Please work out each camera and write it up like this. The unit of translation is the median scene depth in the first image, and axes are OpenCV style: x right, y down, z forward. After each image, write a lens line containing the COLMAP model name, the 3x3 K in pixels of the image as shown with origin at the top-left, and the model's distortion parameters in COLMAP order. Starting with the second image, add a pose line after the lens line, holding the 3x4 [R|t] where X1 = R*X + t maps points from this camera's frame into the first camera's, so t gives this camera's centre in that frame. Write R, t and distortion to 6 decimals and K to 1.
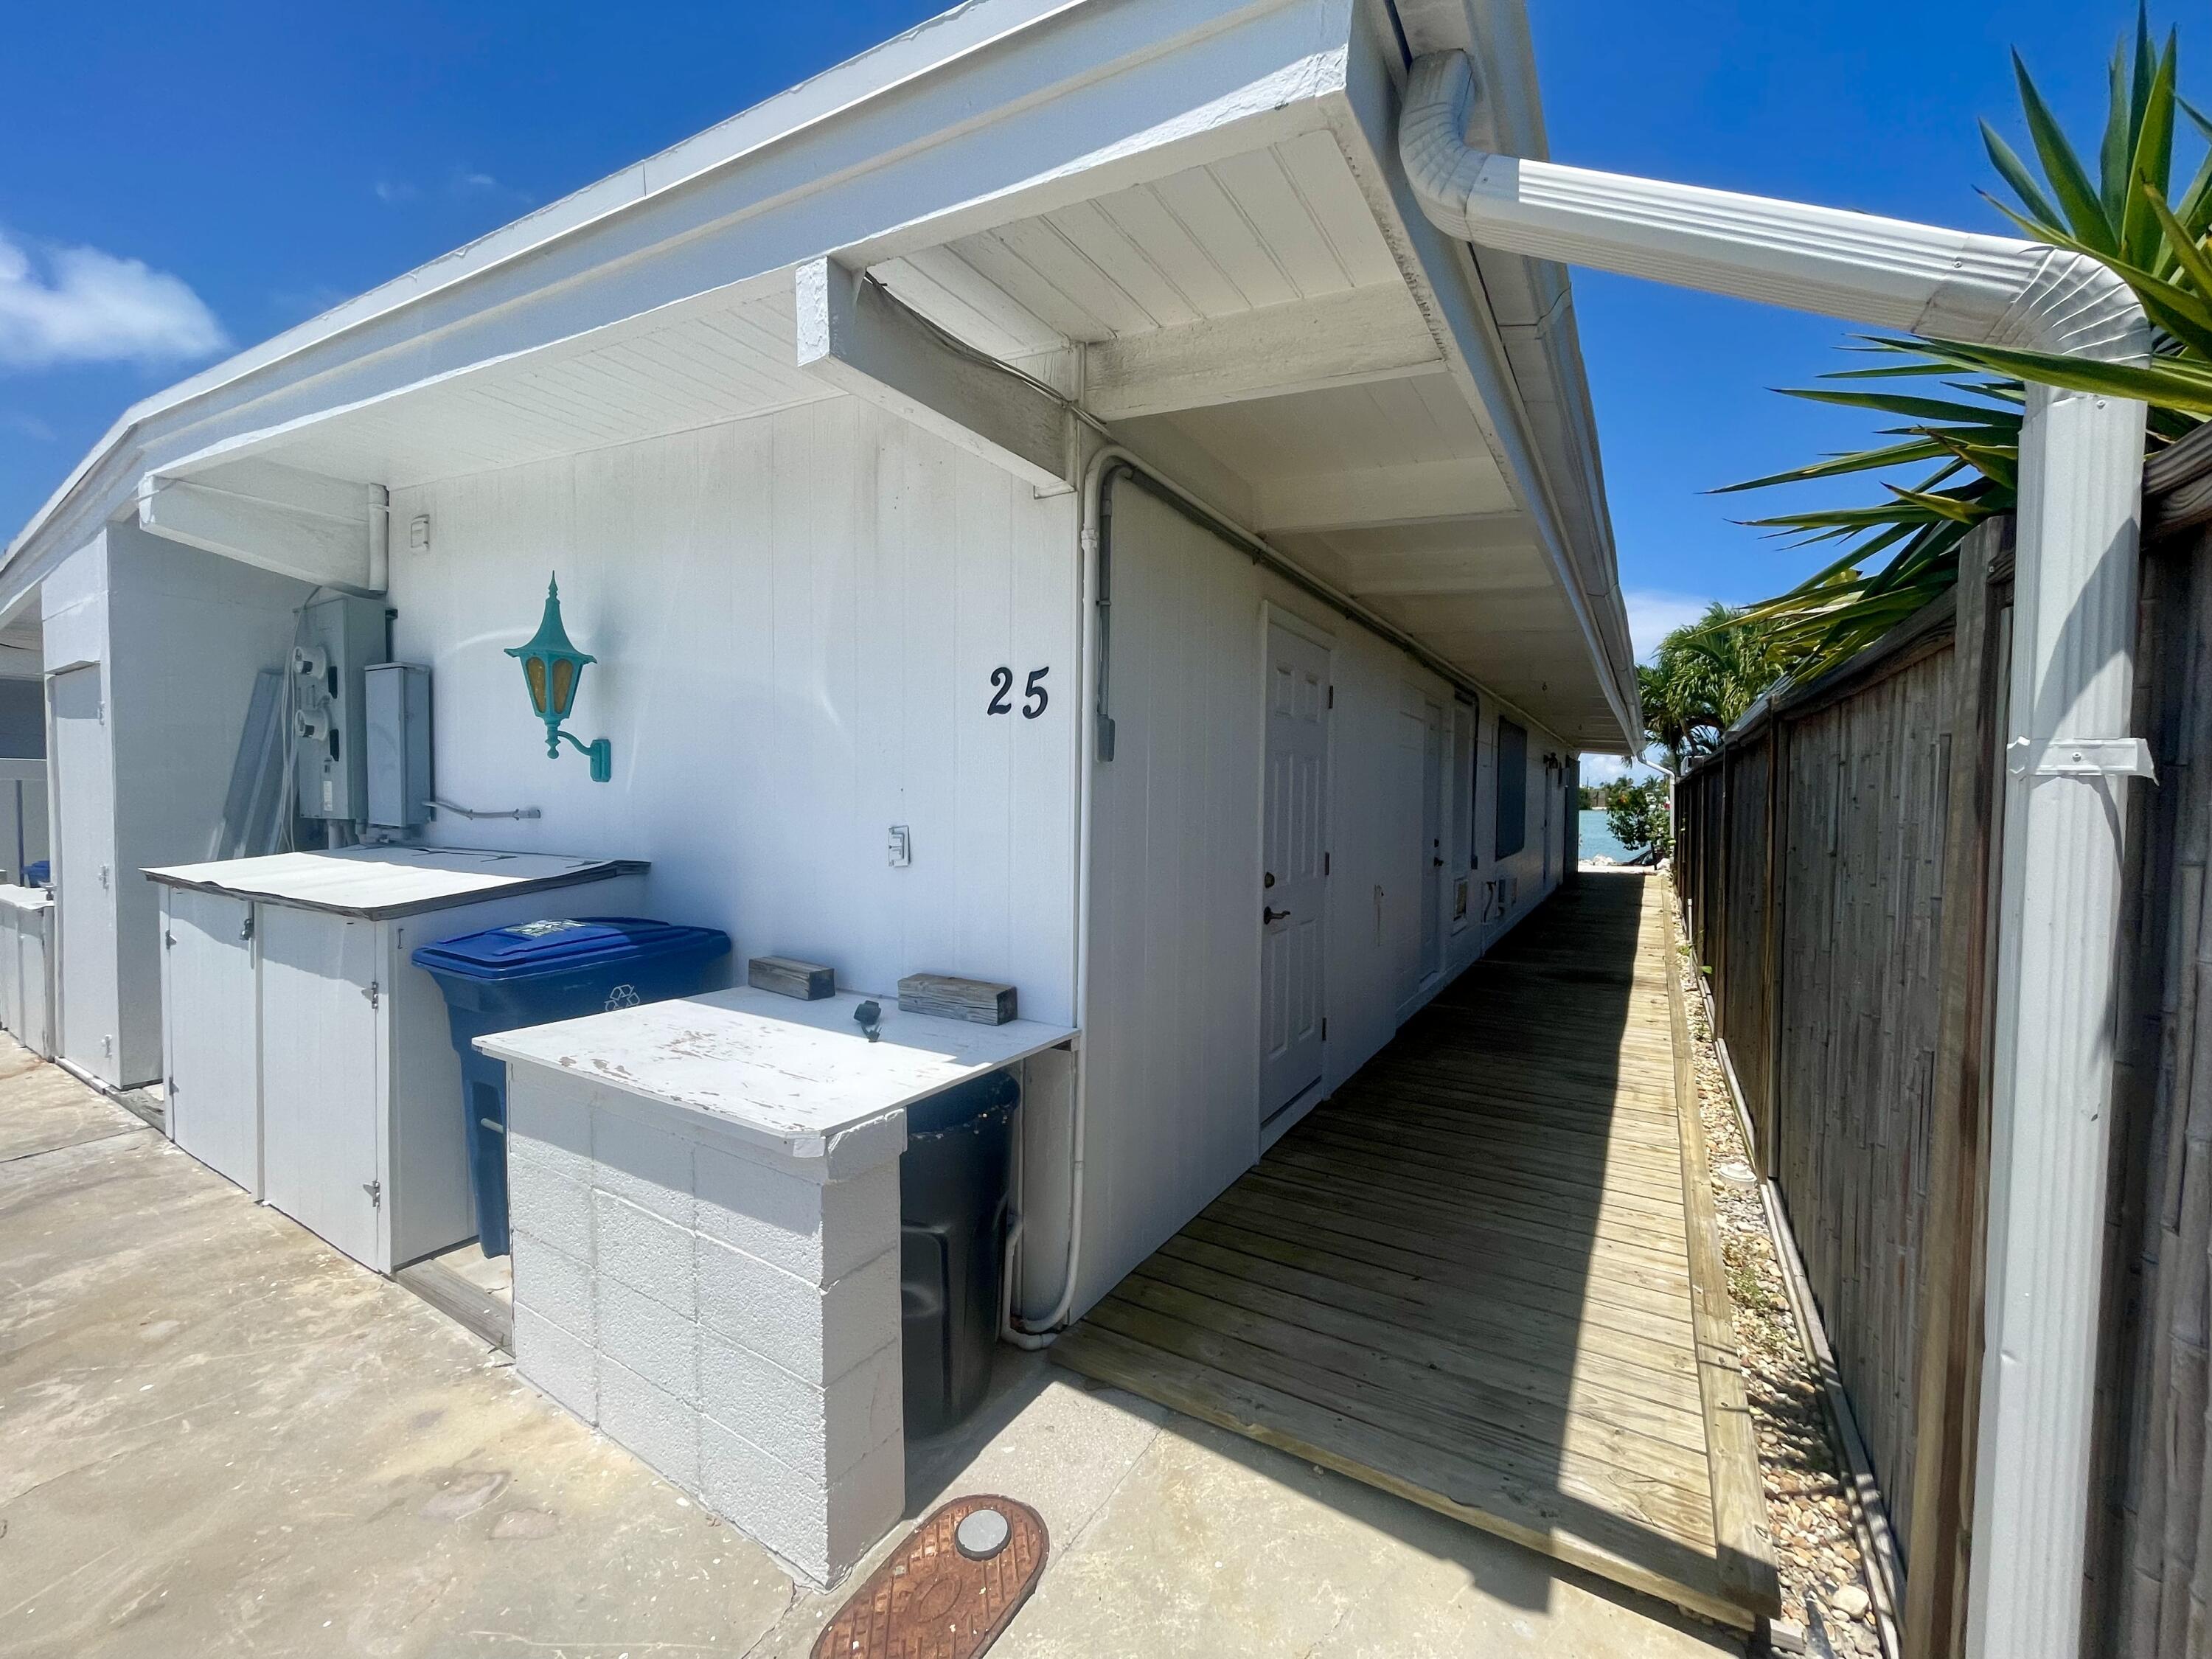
lens RADIAL K [[897.7, 0, 1102.3], [0, 897.7, 829.3], [0, 0, 1]] dist [0.001490, -0.002088]
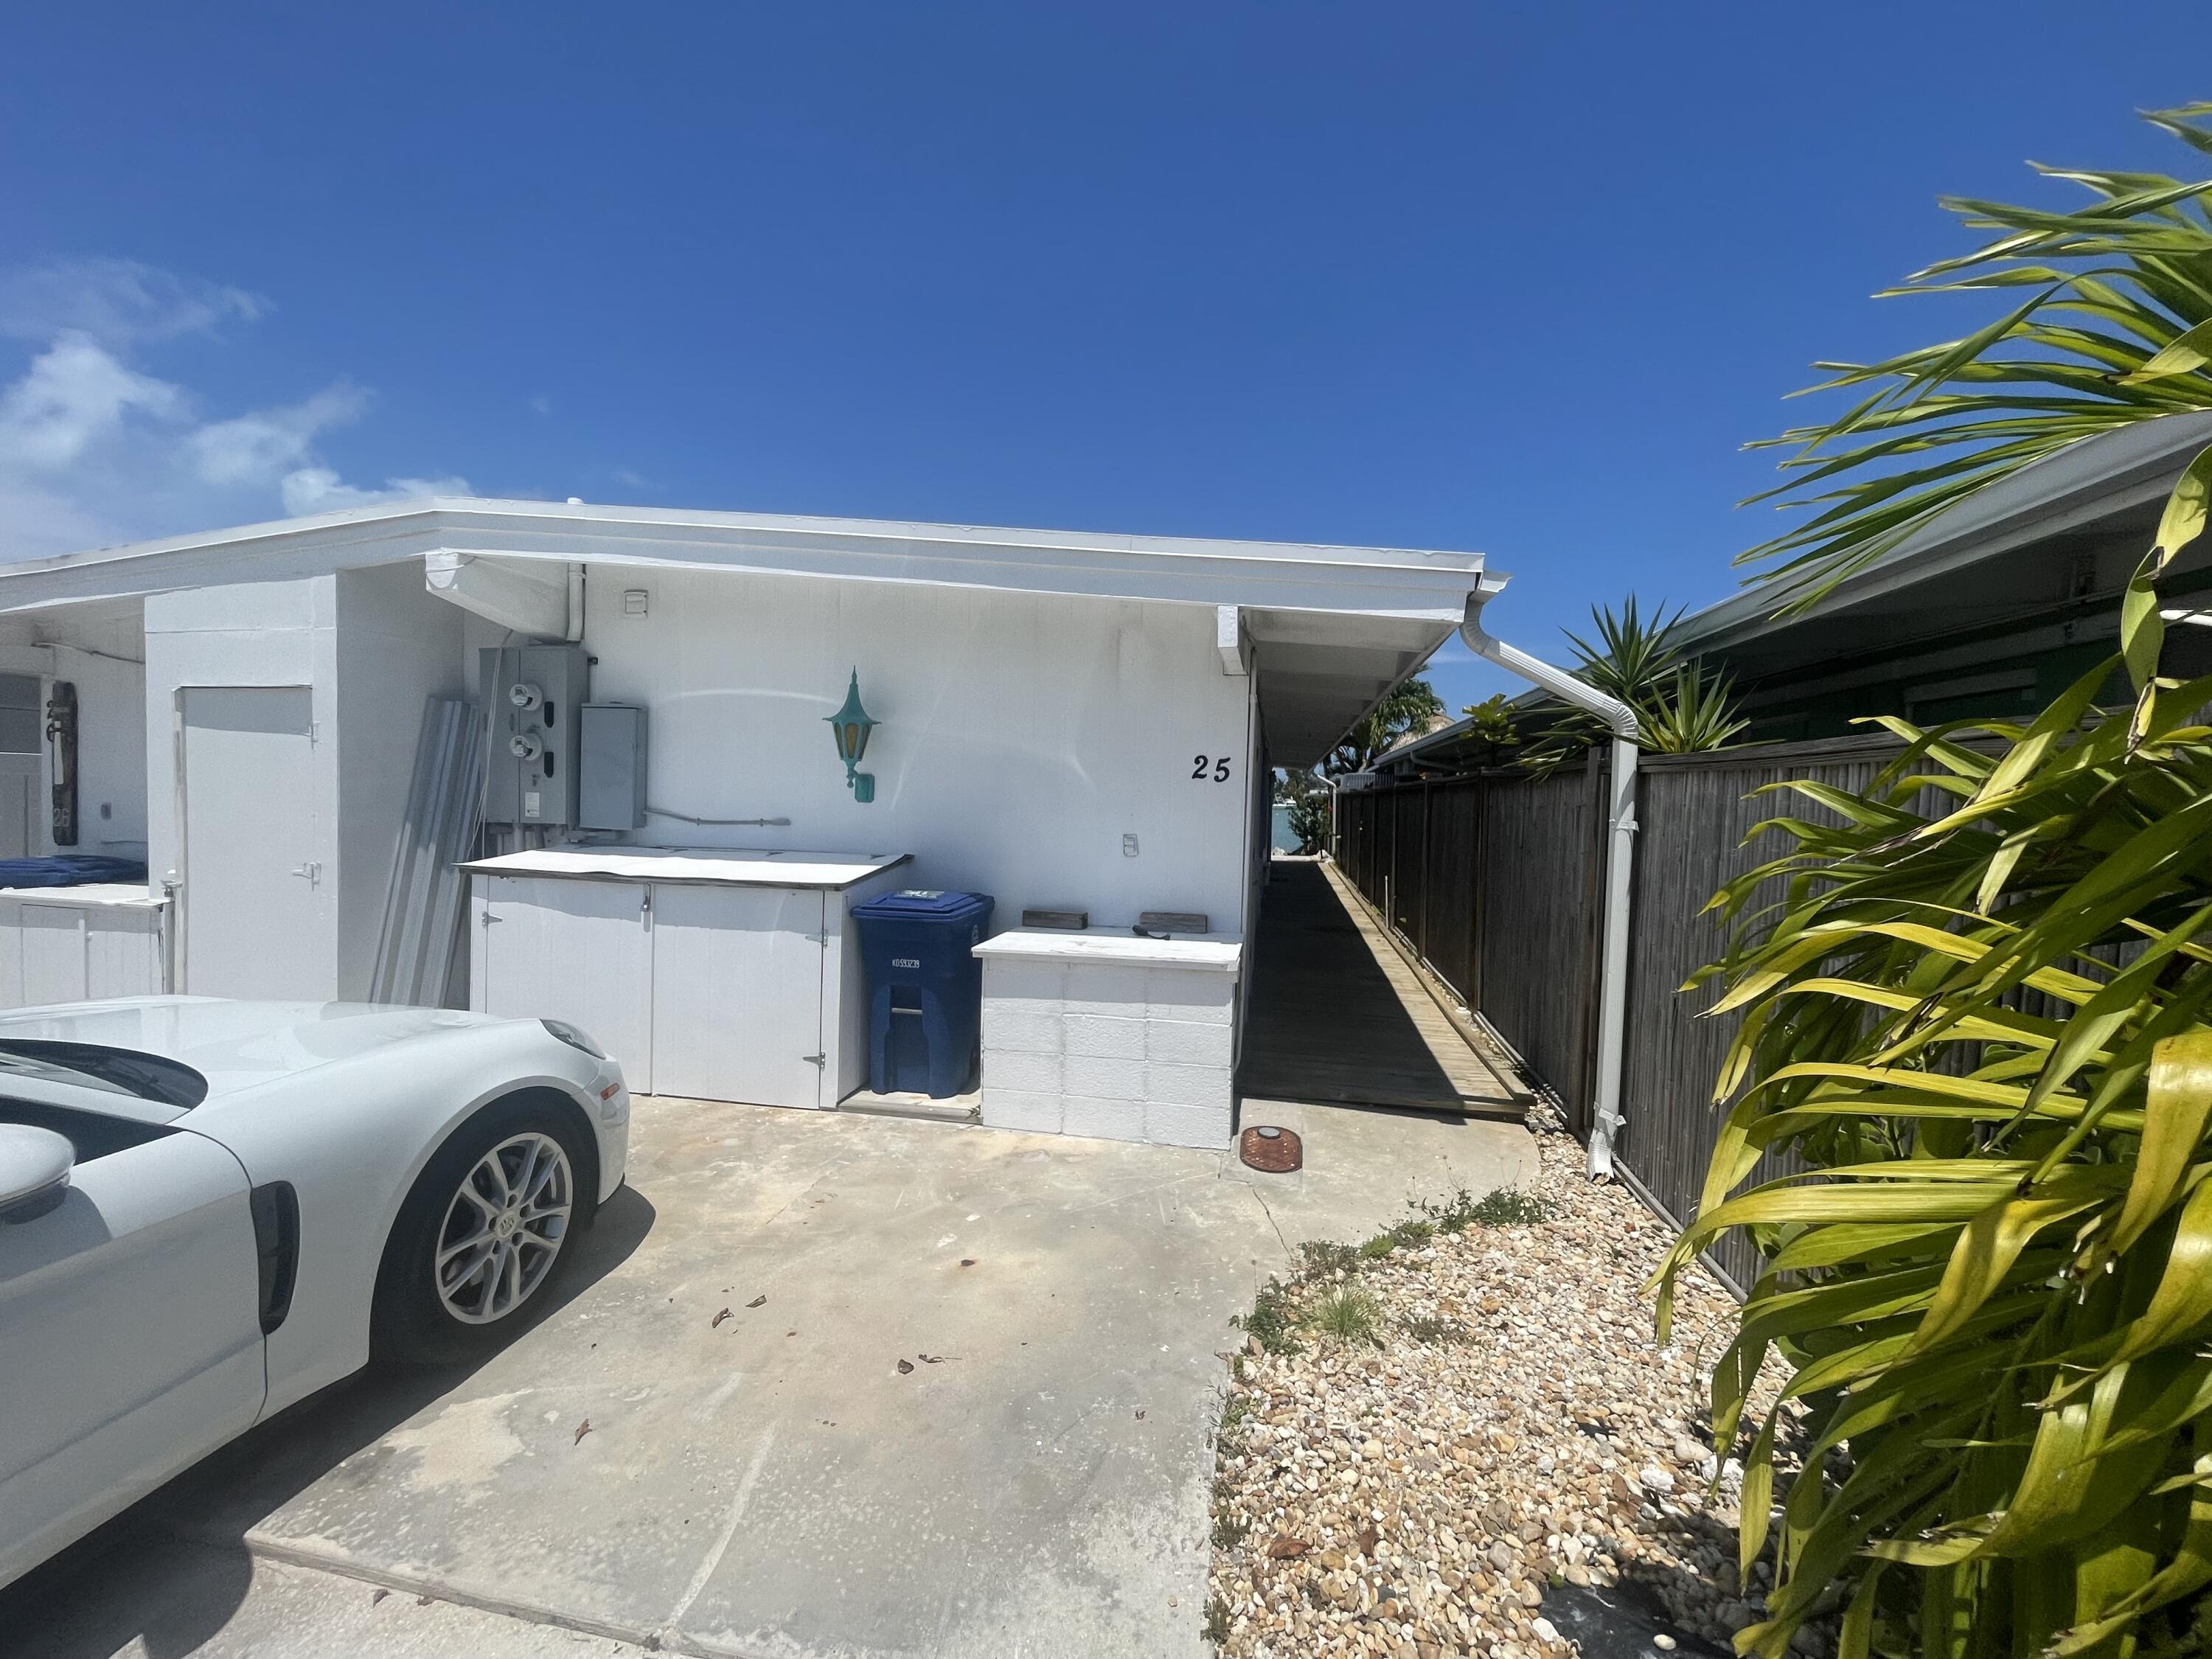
lens RADIAL K [[897.7, 0, 1108.1], [0, 897.7, 827.6], [0, 0, 1]] dist [0.001490, -0.002088]
pose [[0.935558, 0.003807, 0.353151, -1.011268], [-0.005837, 0.999972, 0.004683, -0.028395], [-0.353124, -0.006443, 0.935554, -0.791428]]
